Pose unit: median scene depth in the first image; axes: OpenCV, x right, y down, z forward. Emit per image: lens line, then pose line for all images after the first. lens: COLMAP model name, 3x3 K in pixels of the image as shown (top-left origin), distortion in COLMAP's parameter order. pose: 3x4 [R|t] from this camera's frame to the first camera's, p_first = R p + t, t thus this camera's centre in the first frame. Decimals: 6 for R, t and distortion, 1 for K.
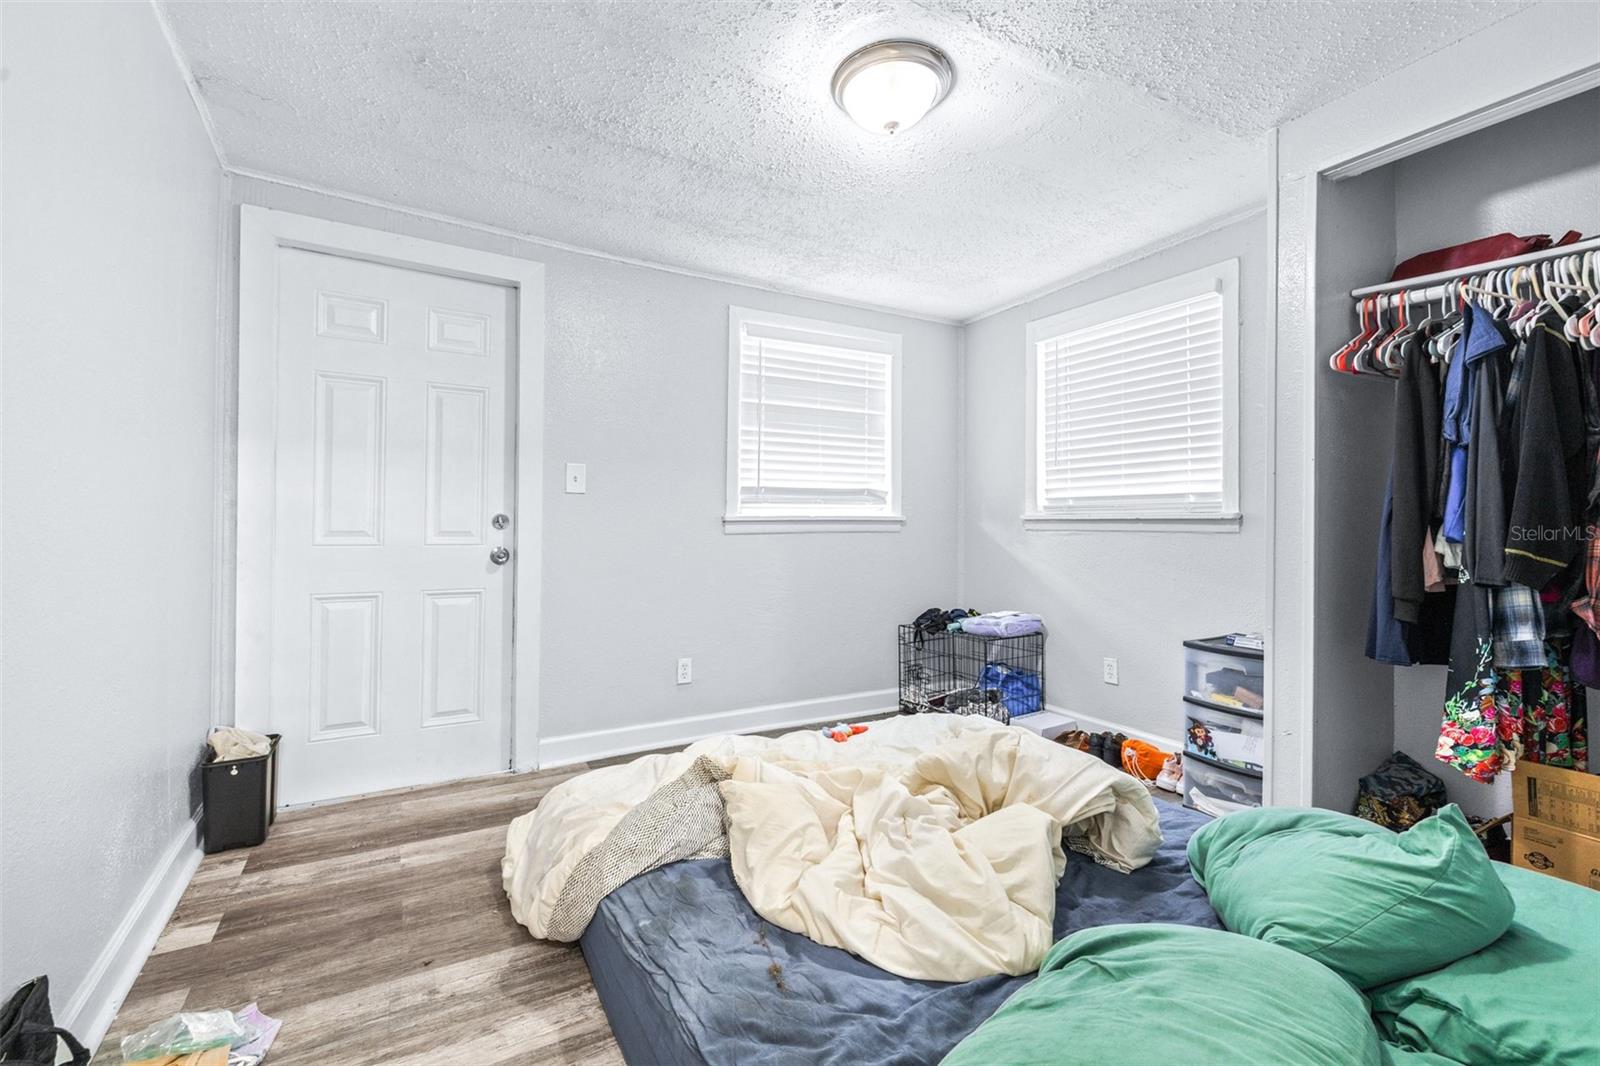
lens RADIAL K [[696.1, 0, 794.8], [0, 696.1, 518.9], [0, 0, 1]] dist [0.002496, -0.000205]
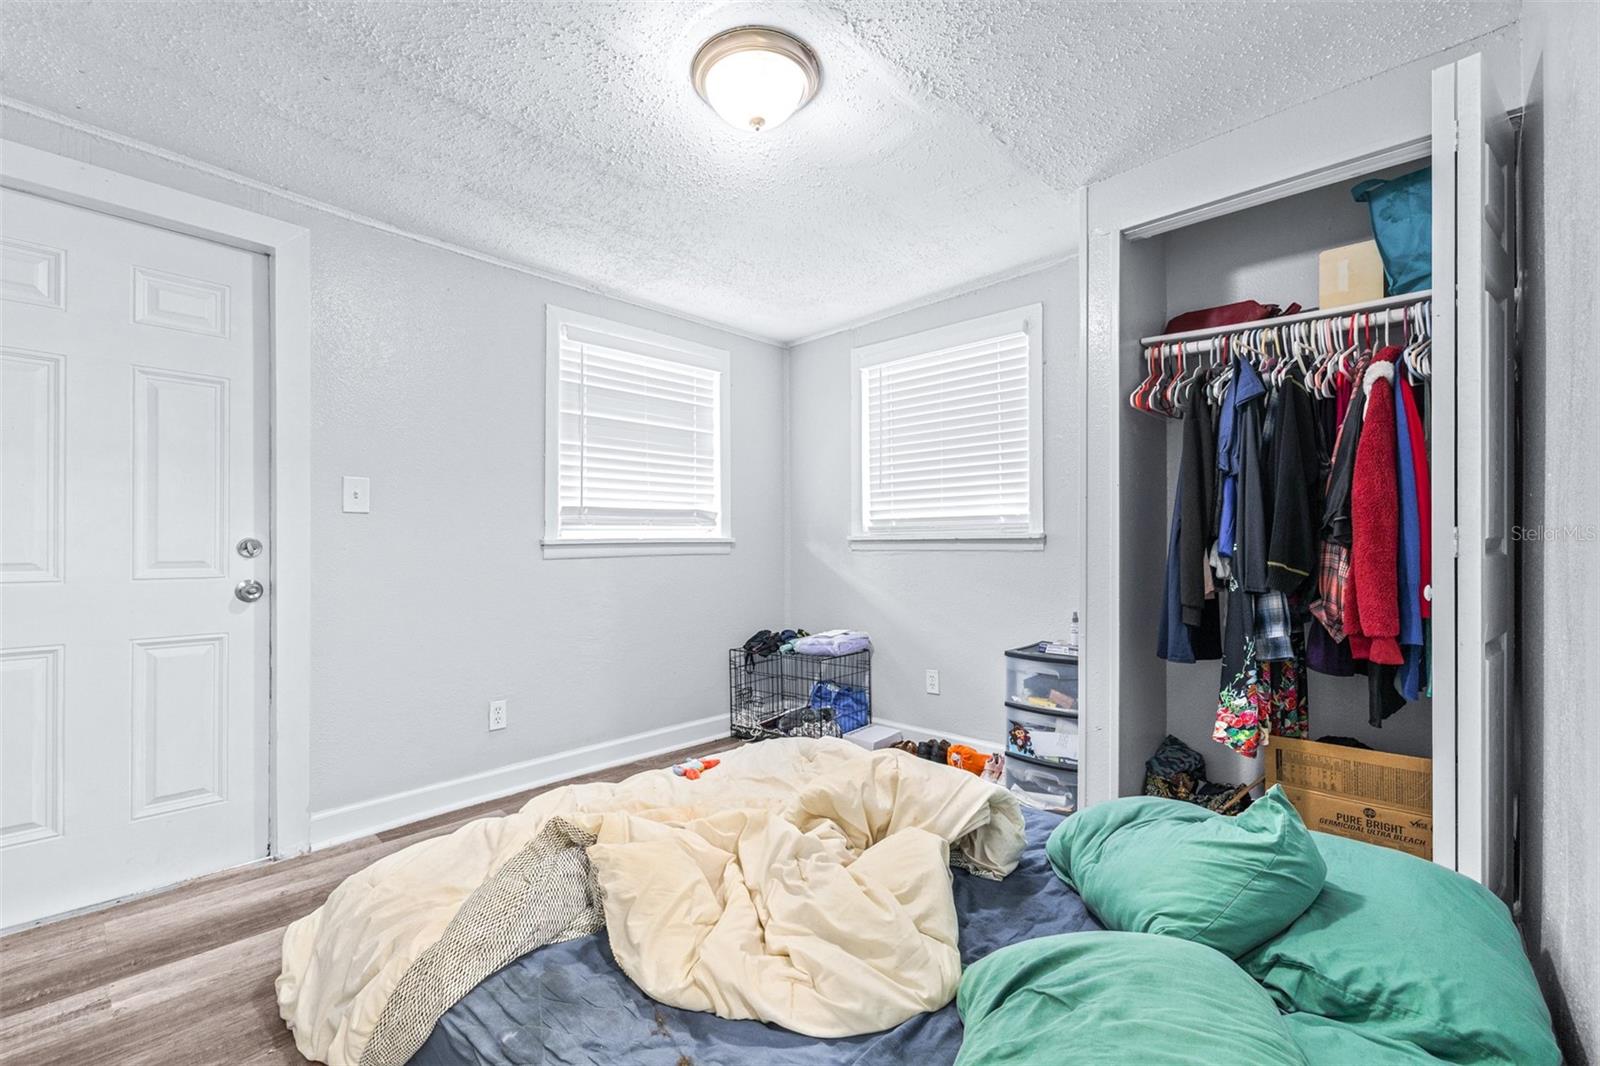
lens RADIAL K [[690.1, 0, 798.7], [0, 690.1, 546.8], [0, 0, 1]] dist [0.002195, -0.000513]
pose [[0.954378, -0.010291, 0.298425, -0.085897], [0.007608, 0.999920, 0.010149, -0.000968], [-0.298505, -0.007415, 0.954379, 0.086157]]
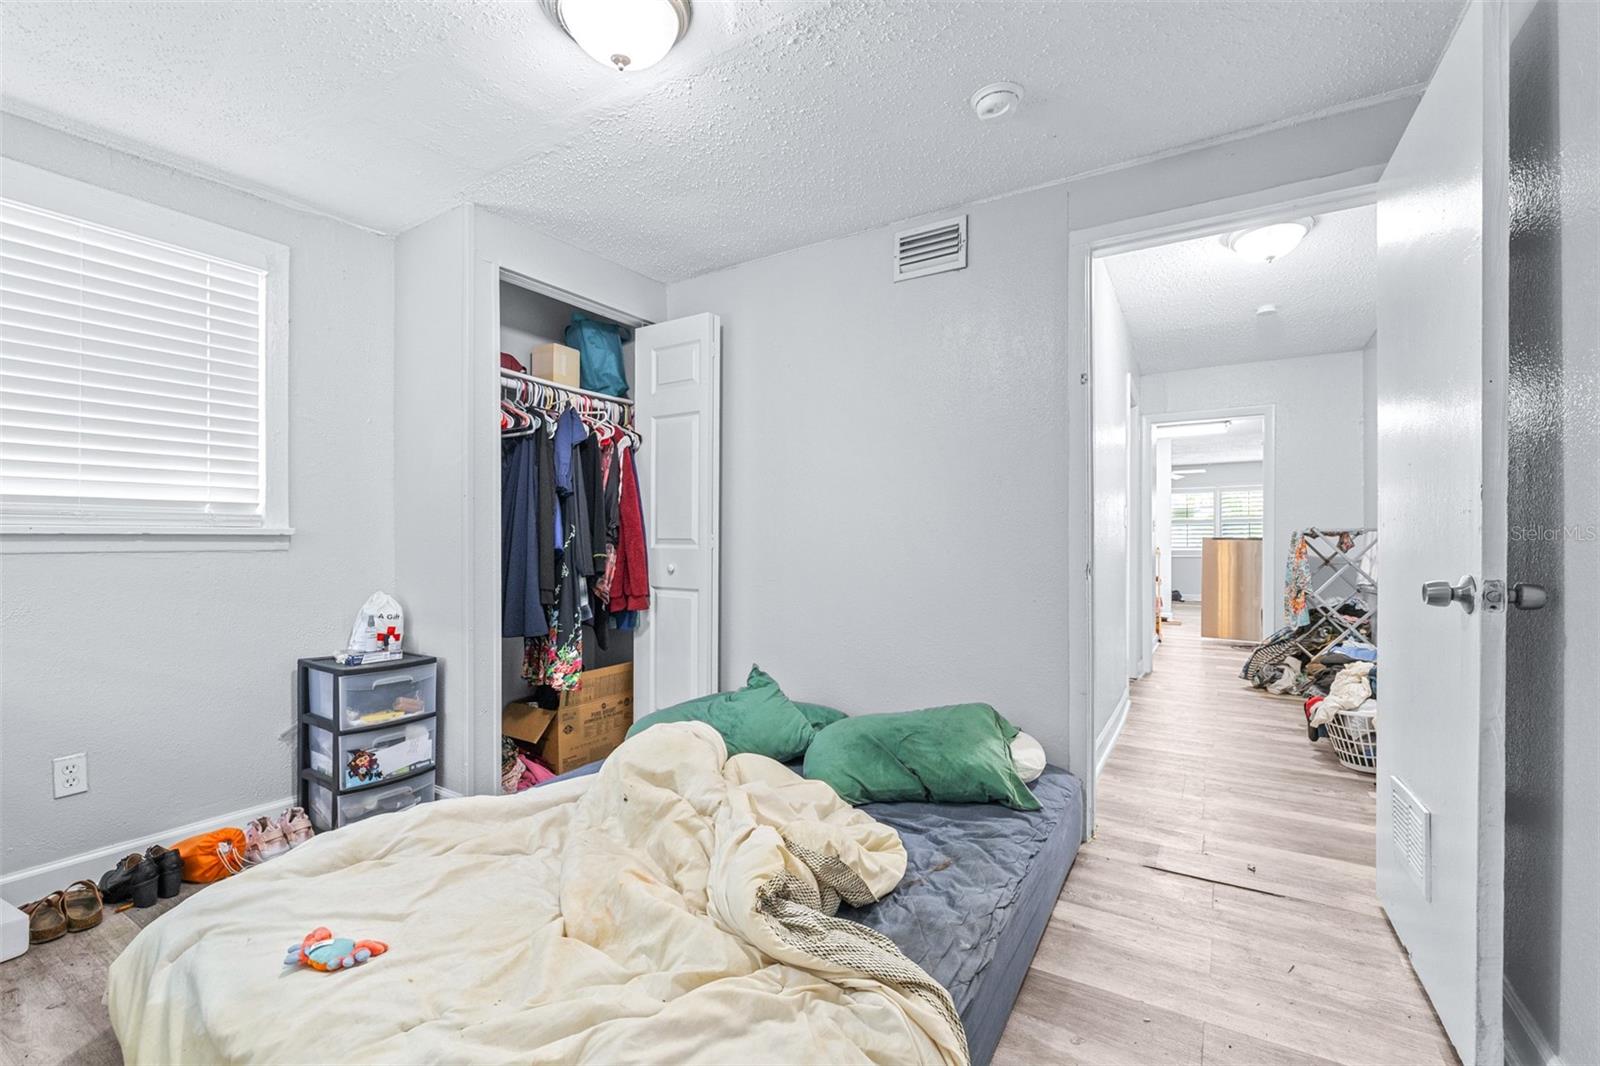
lens RADIAL K [[690.1, 0, 798.7], [0, 690.1, 546.8], [0, 0, 1]] dist [0.002195, -0.000513]
pose [[-0.479951, -0.014723, 0.877172, -0.637167], [-0.007876, 0.999891, 0.012474, -0.001696], [-0.877260, -0.000922, -0.480015, 1.130911]]
